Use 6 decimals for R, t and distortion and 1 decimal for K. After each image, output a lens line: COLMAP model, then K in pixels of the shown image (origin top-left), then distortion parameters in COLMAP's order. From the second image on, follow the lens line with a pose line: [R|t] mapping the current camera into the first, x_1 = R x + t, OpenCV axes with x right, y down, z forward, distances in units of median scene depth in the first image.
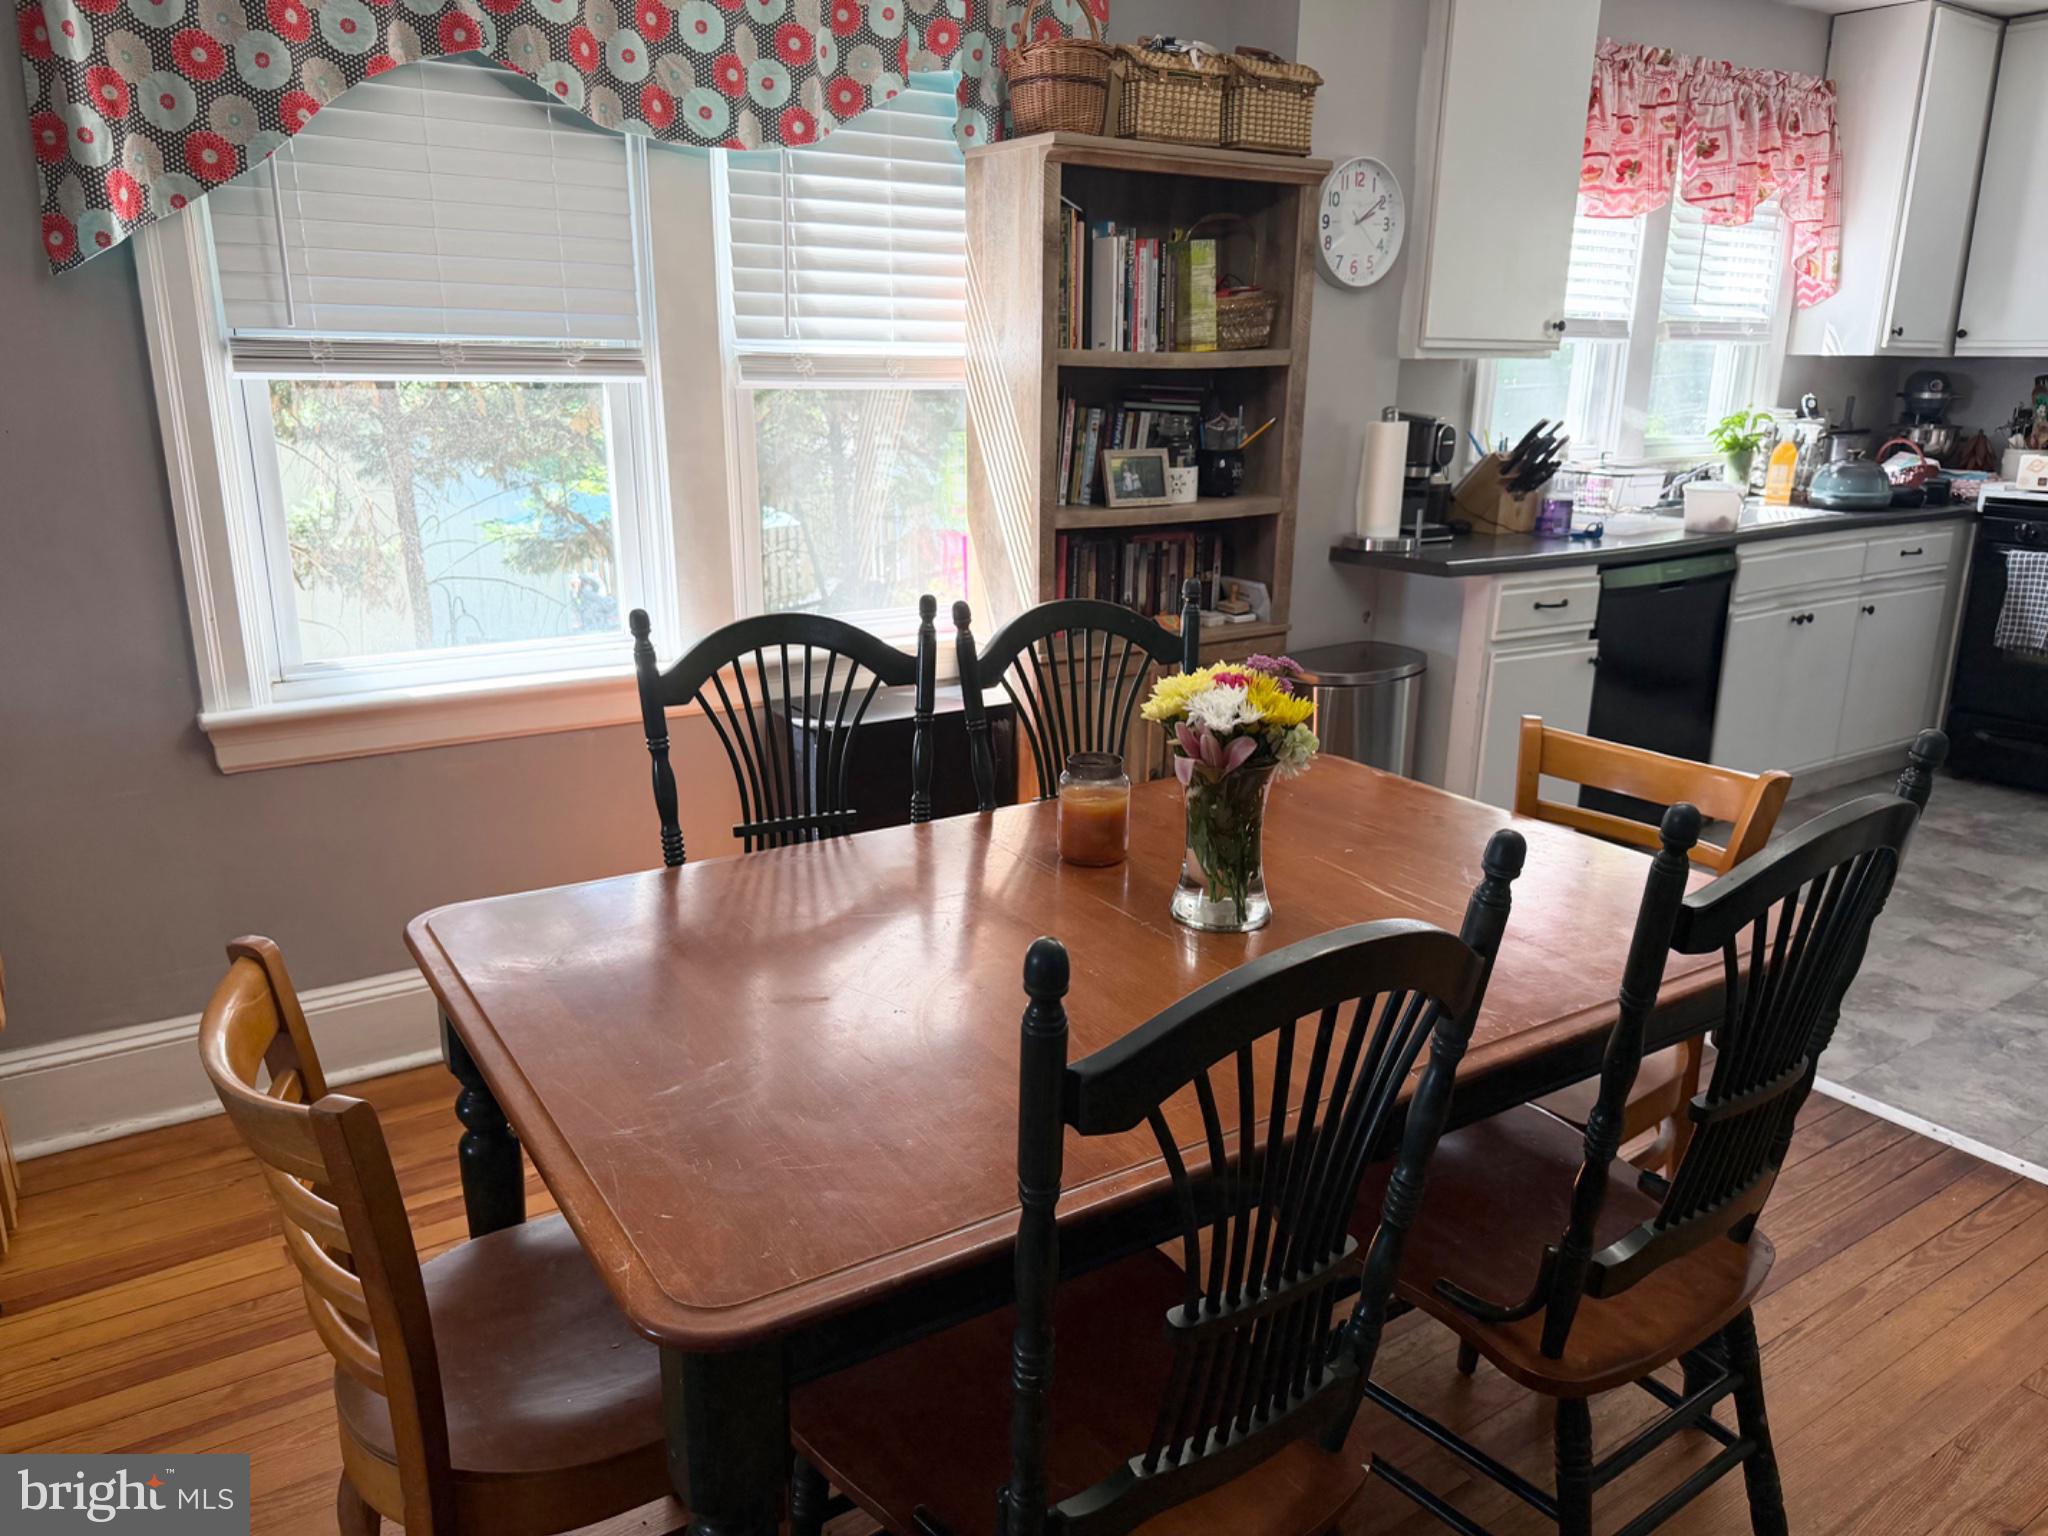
lens RADIAL K [[1412.1, 0, 1024.0], [0, 1412.1, 768.0], [0, 0, 1]] dist [-0.005502, -0.002369]
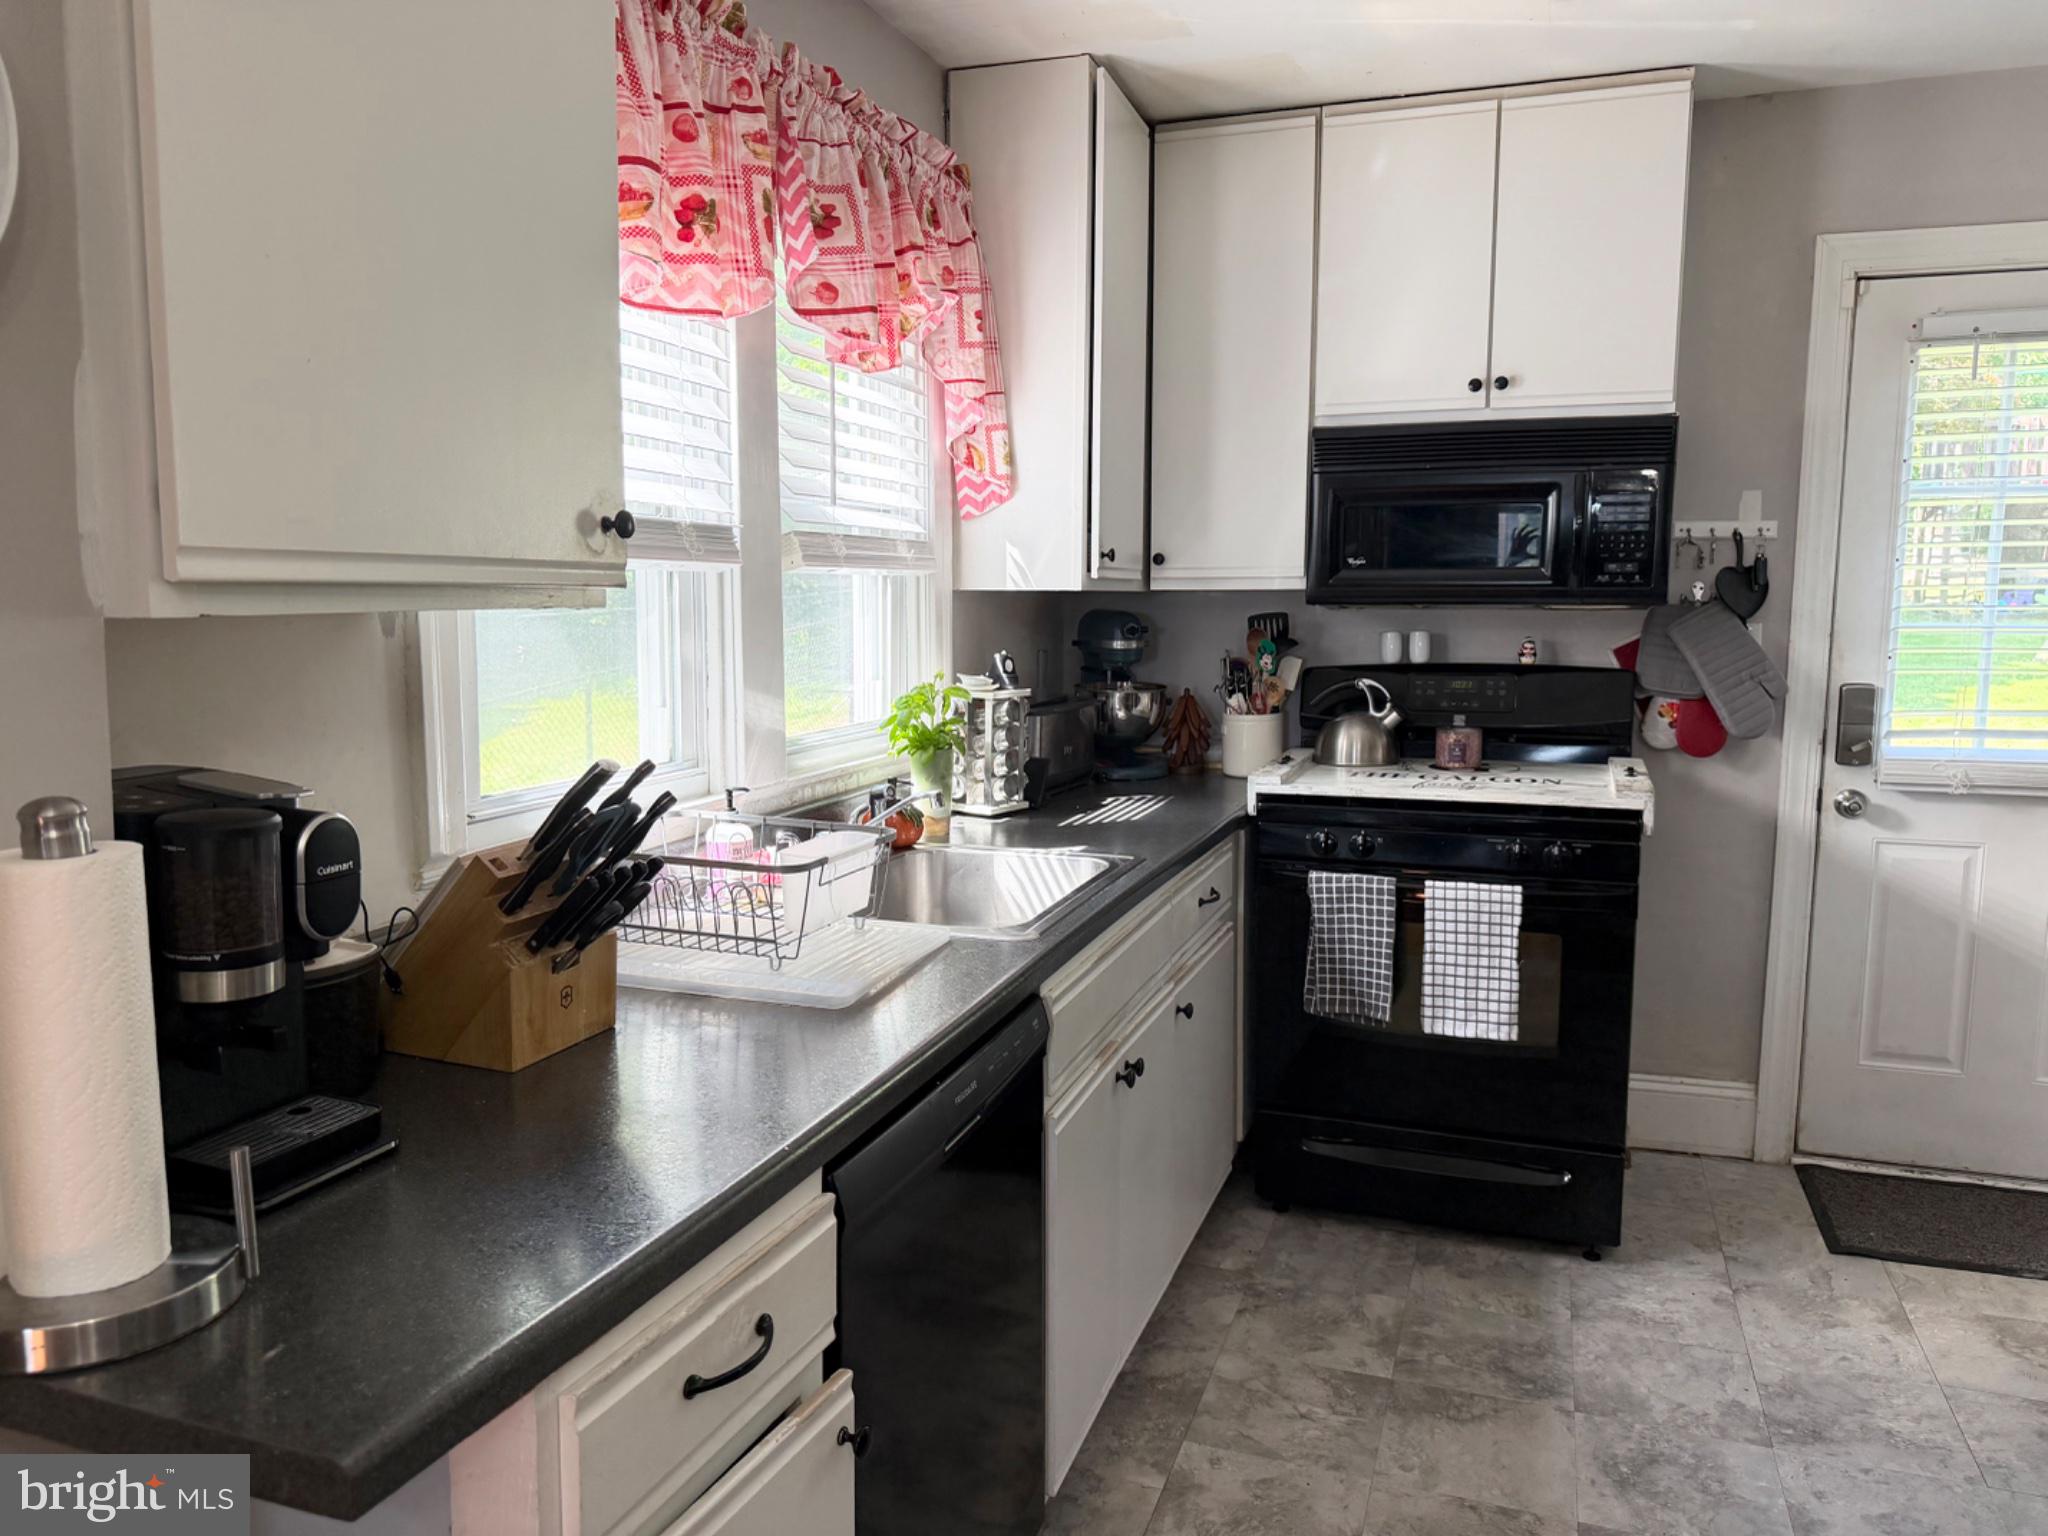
lens RADIAL K [[1451.9, 0, 1028.6], [0, 1451.9, 773.5], [0, 0, 1]] dist [0.033620, -0.038158]
pose [[0.794563, -0.081146, 0.601734, 0.193628], [0.173870, 0.979936, -0.097439, -0.162936], [-0.581755, 0.182045, 0.792730, 0.545043]]
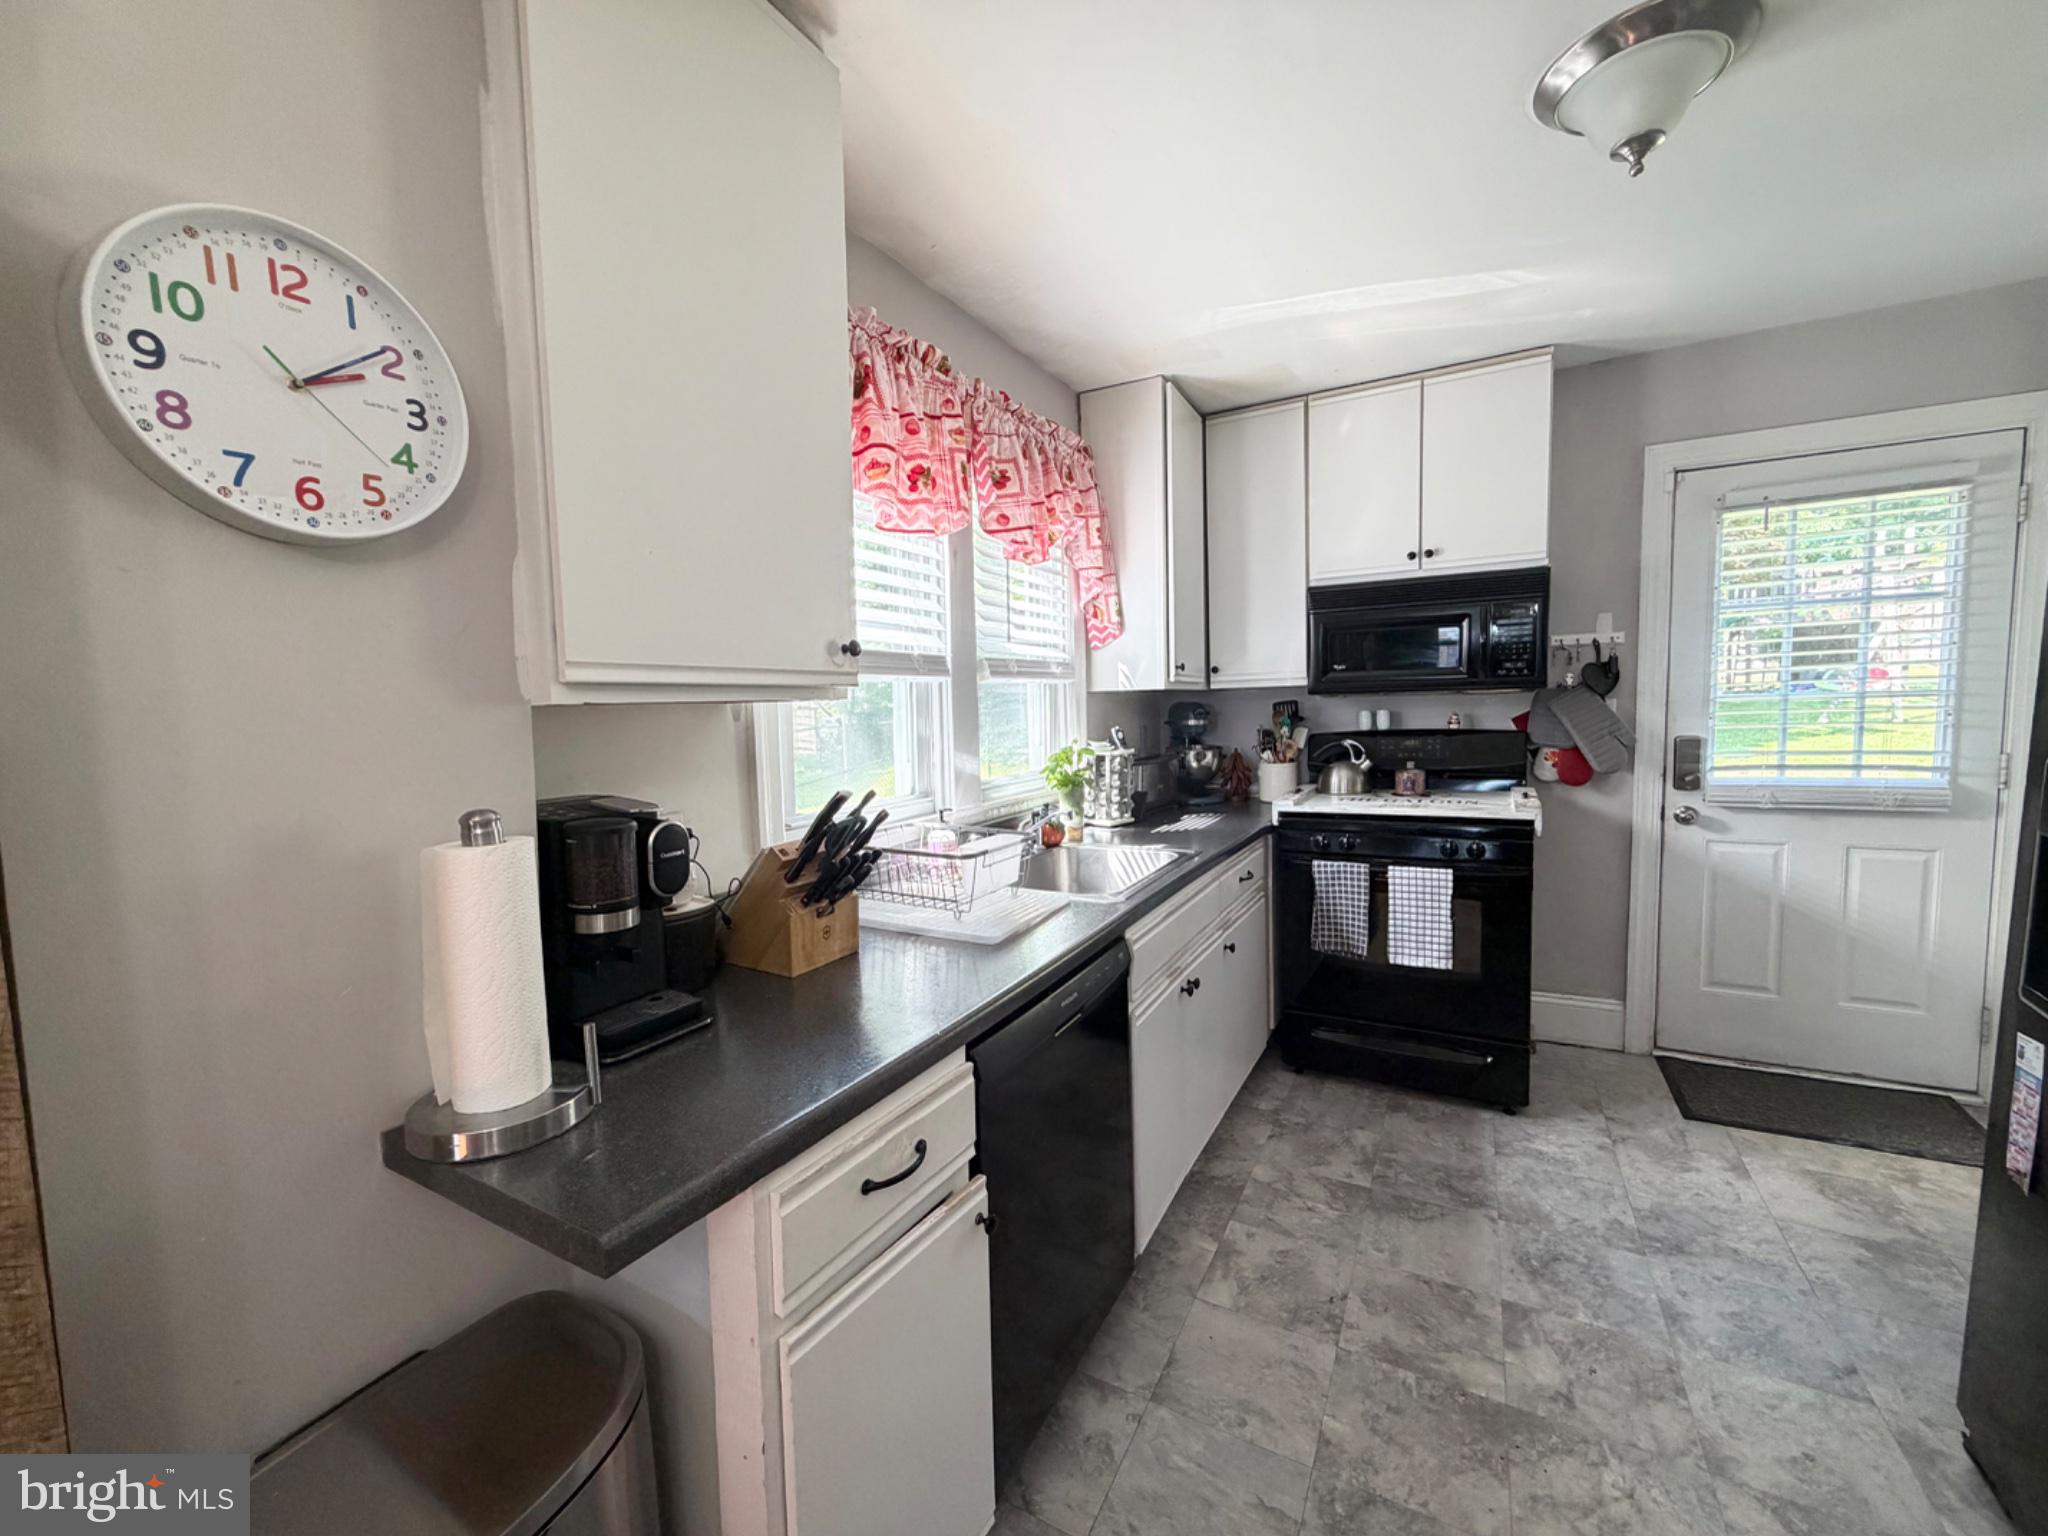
lens RADIAL K [[818.7, 0, 1017.9], [0, 818.7, 765.7], [0, 0, 1]] dist [0.001811, 0.000061]
pose [[0.885145, -0.066113, 0.460594, 0.233101], [0.161773, 0.971831, -0.171391, -0.159972], [-0.436288, 0.226218, 0.870907, 0.562070]]
